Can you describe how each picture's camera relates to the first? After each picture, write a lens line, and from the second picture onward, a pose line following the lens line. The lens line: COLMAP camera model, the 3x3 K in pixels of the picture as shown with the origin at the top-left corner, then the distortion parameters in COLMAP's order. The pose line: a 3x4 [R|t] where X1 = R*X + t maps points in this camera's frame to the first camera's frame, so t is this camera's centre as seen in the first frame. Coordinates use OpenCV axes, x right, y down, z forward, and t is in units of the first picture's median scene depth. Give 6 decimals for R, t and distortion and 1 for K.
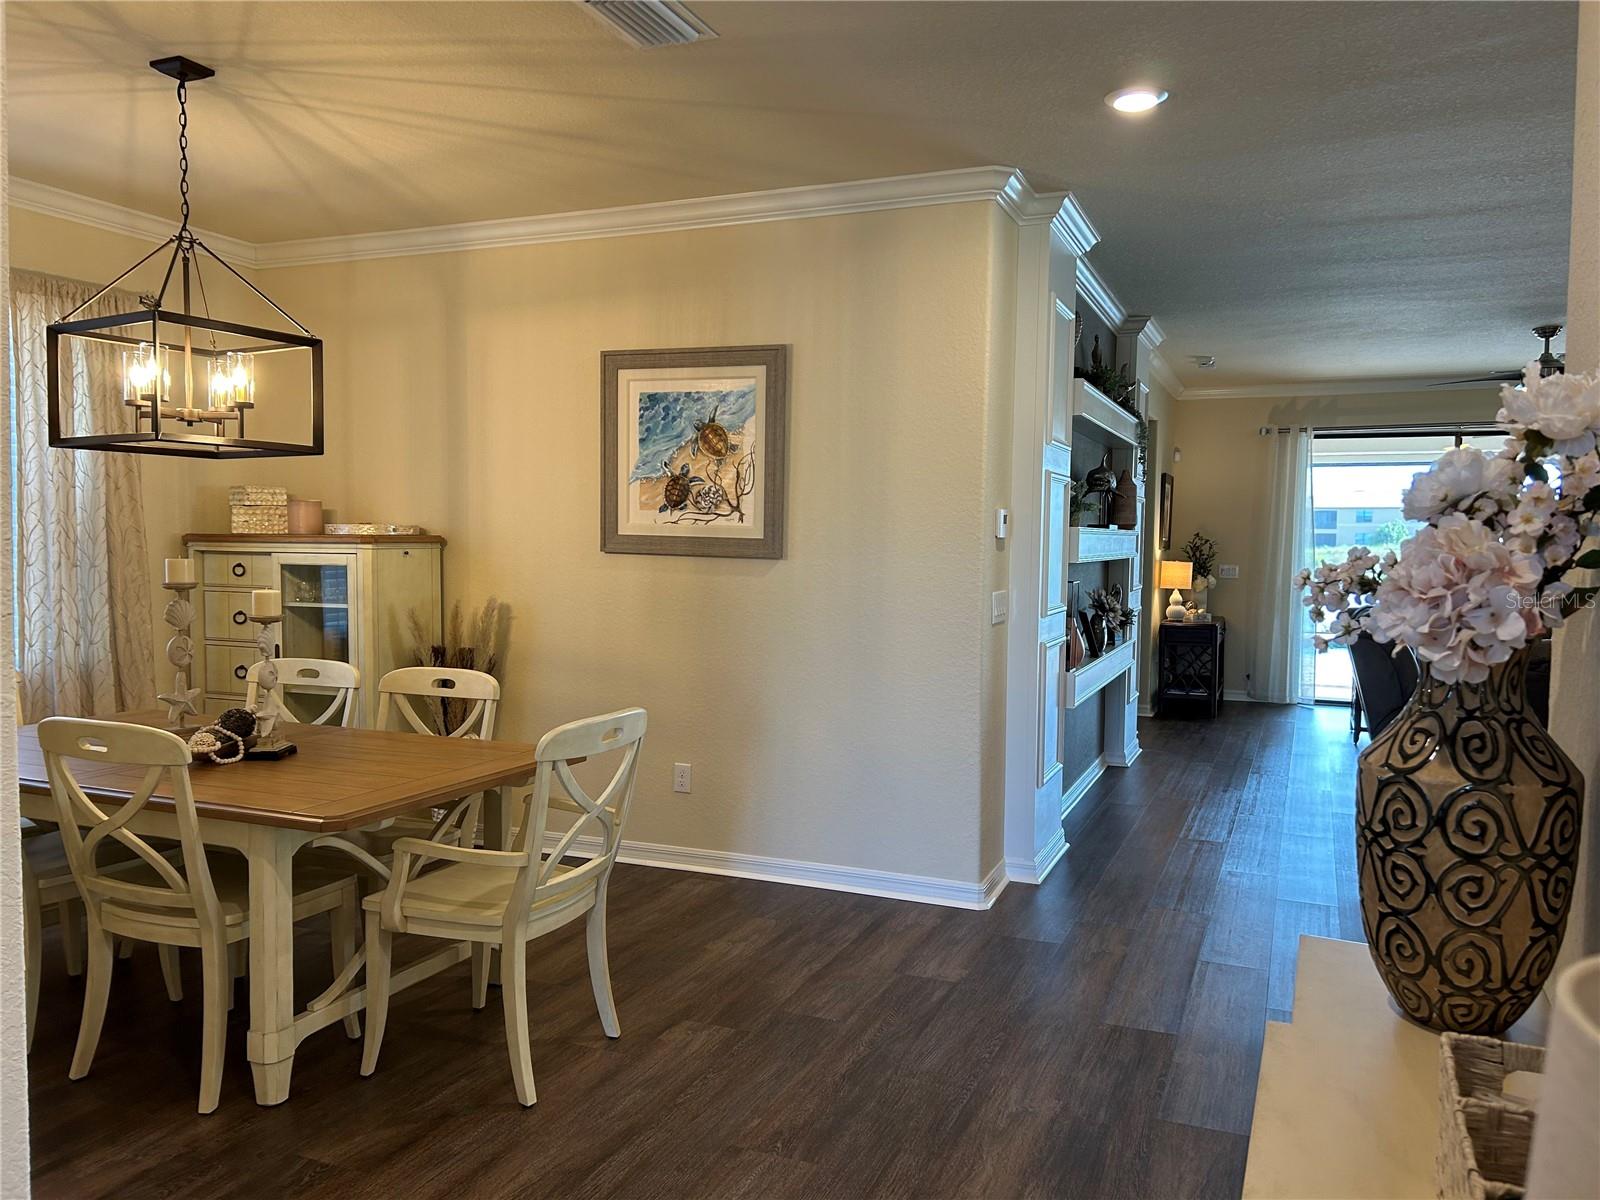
lens RADIAL K [[1198.2, 0, 802.8], [0, 1198.2, 607.4], [0, 0, 1]] dist [0.063997, -0.084407]
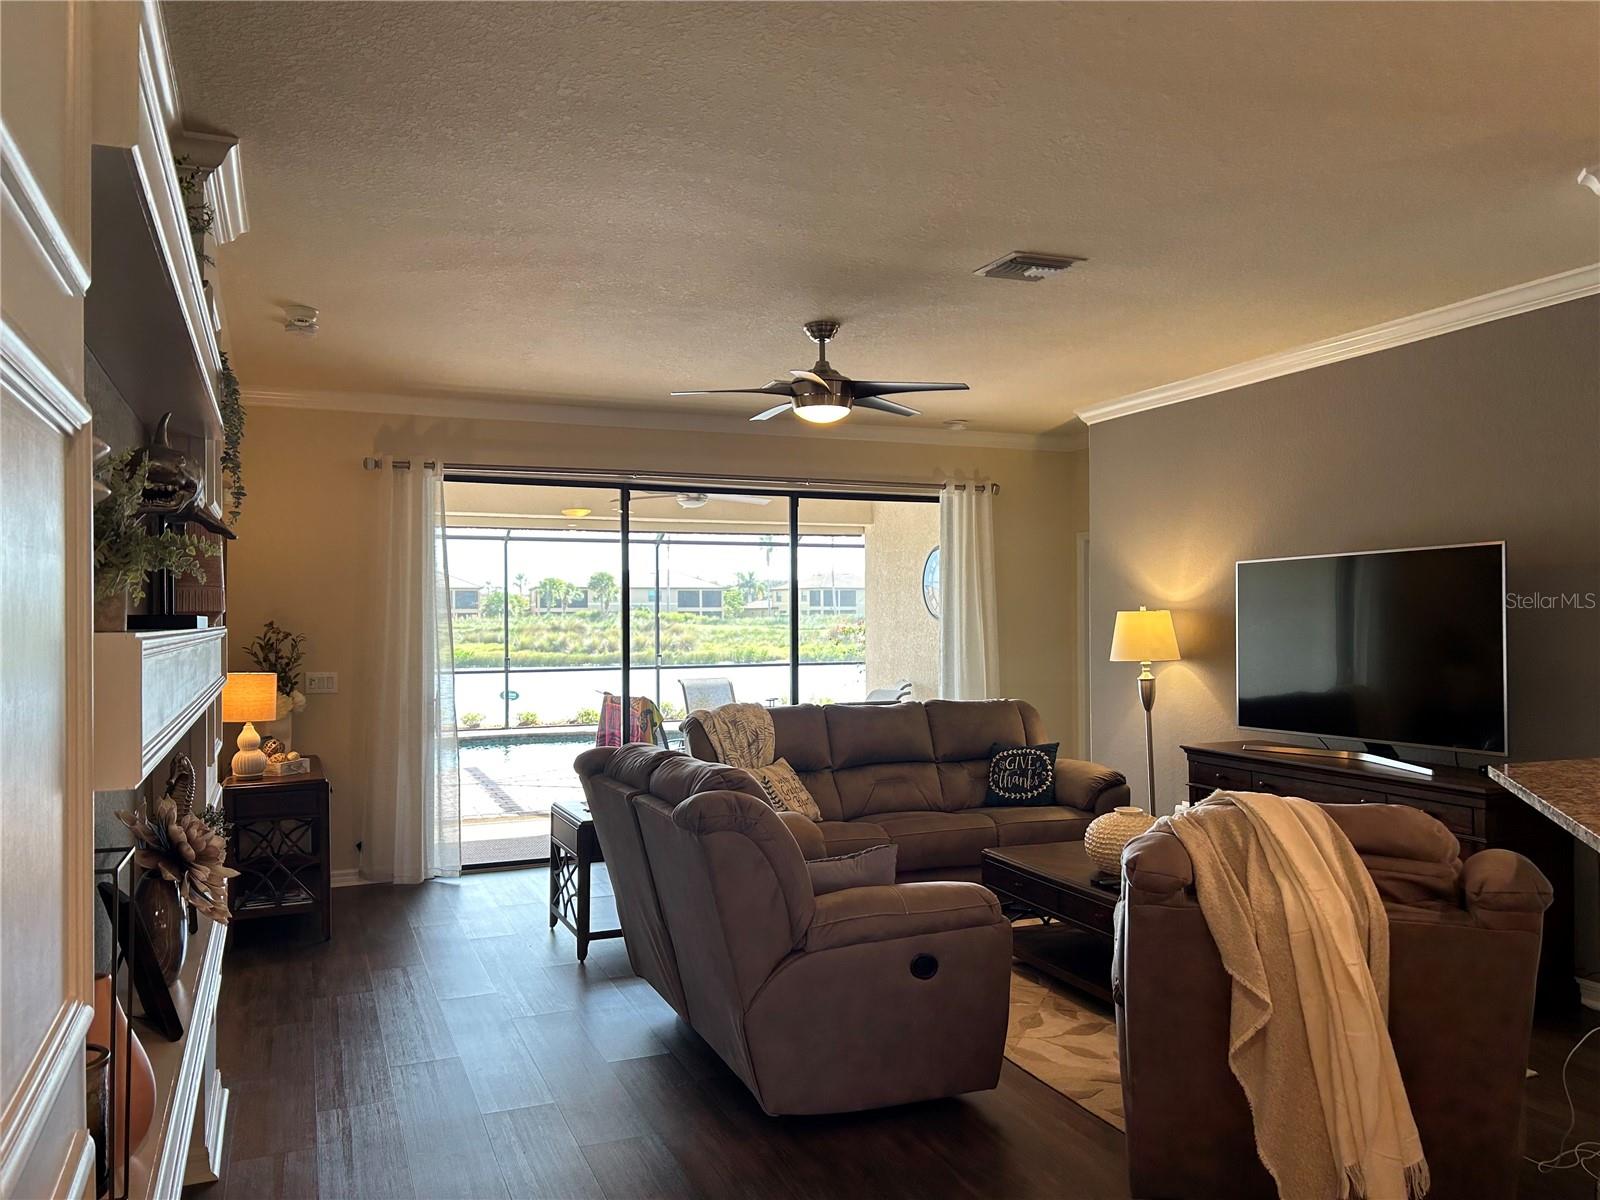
lens RADIAL K [[1190.9, 0, 804.0], [0, 1190.9, 607.2], [0, 0, 1]] dist [0.074880, -0.091710]
pose [[0.695063, -0.009897, 0.718881, 0.080253], [0.058006, 0.997418, -0.042351, -0.028687], [-0.716606, 0.071136, 0.693842, 0.396853]]
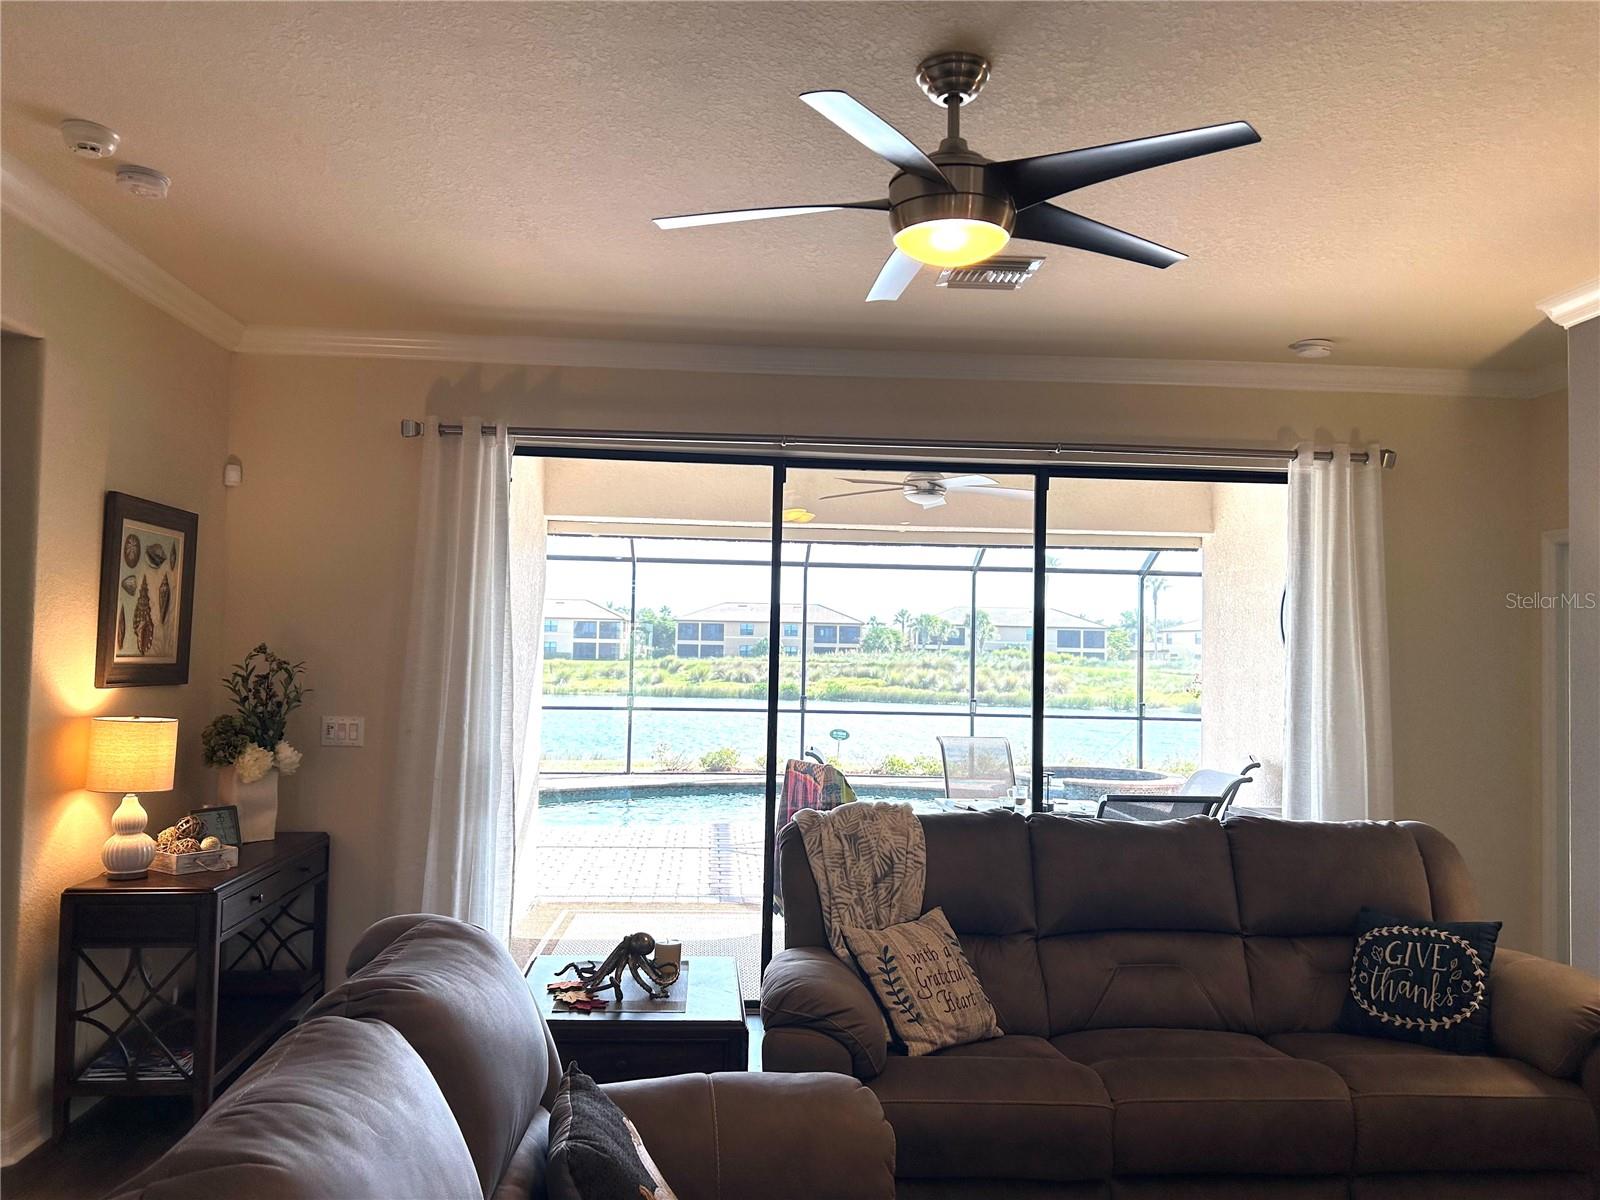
lens RADIAL K [[1183.0, 0, 802.2], [0, 1183.0, 607.1], [0, 0, 1]] dist [0.067768, -0.073371]
pose [[0.888126, 0.024987, 0.458921, 0.310401], [0.017037, 0.996045, -0.087204, -0.035307], [-0.459285, 0.085267, 0.884187, 0.537635]]
